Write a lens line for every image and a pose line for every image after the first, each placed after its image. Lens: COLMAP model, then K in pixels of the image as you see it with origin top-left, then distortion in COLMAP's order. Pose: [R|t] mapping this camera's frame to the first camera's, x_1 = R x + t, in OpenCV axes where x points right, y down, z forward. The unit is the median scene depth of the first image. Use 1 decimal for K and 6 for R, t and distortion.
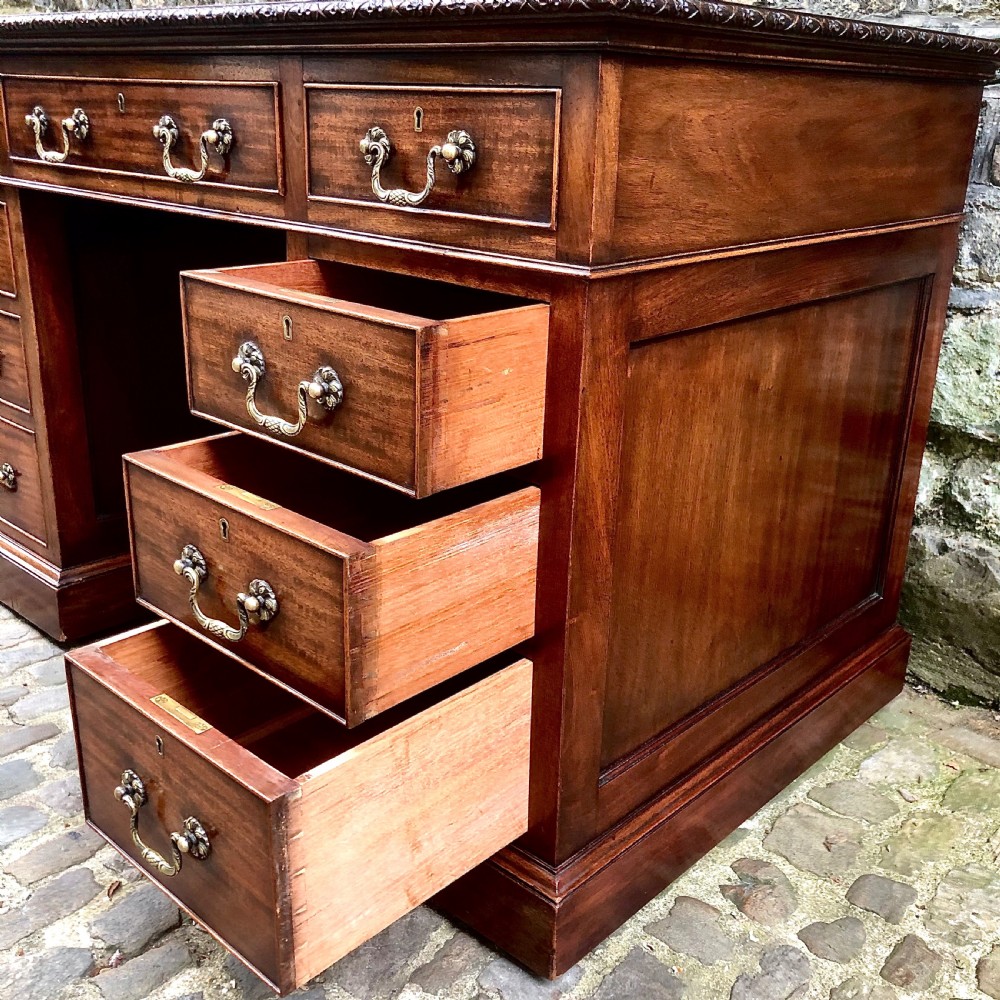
lens RADIAL K [[1096.7, 0, 506.9], [0, 1096.7, 495.5], [0, 0, 1]] dist [-0.023934, 0.092654]
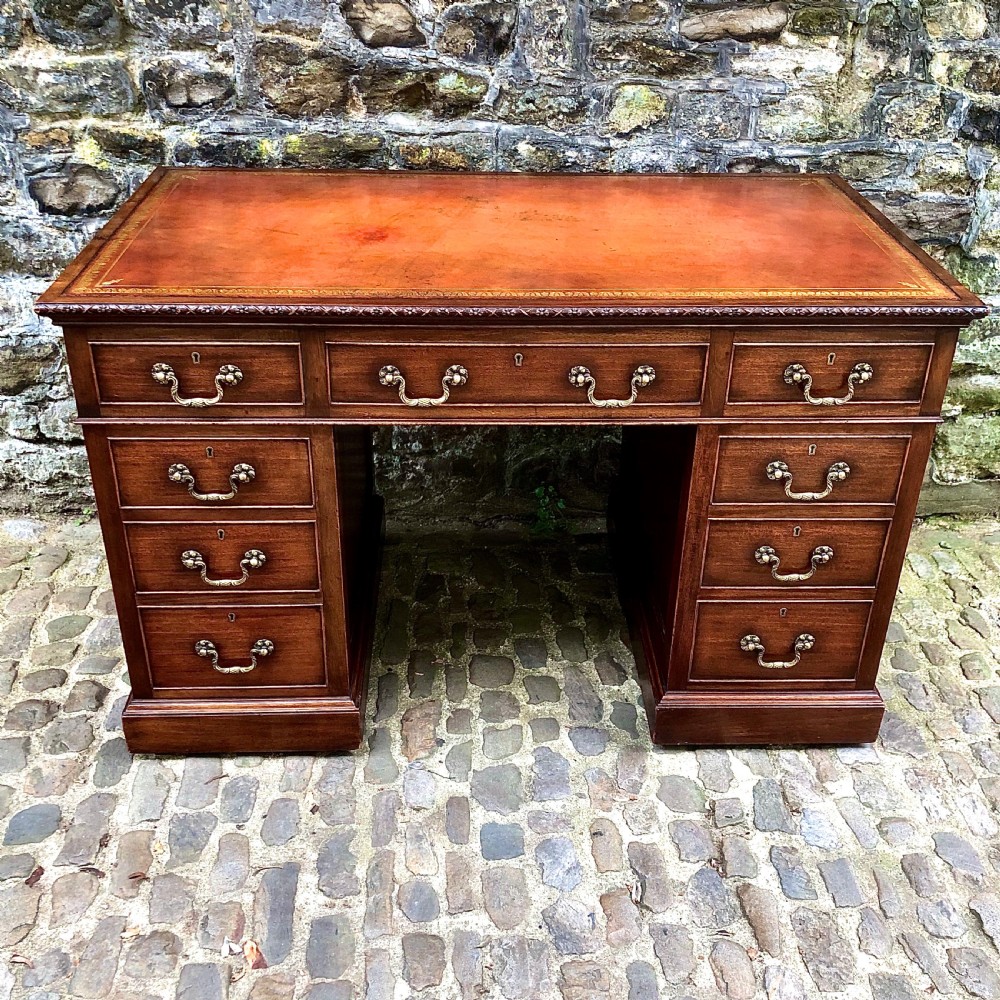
lens RADIAL K [[1123.8, 0, 503.2], [0, 1123.8, 499.9], [0, 0, 1]] dist [0.015663, 0.008455]
pose [[0.711257, -0.369306, 0.598102, -1.187732], [0.243216, 0.927607, 0.283533, -0.558818], [-0.659514, -0.056197, 0.749588, -0.043438]]
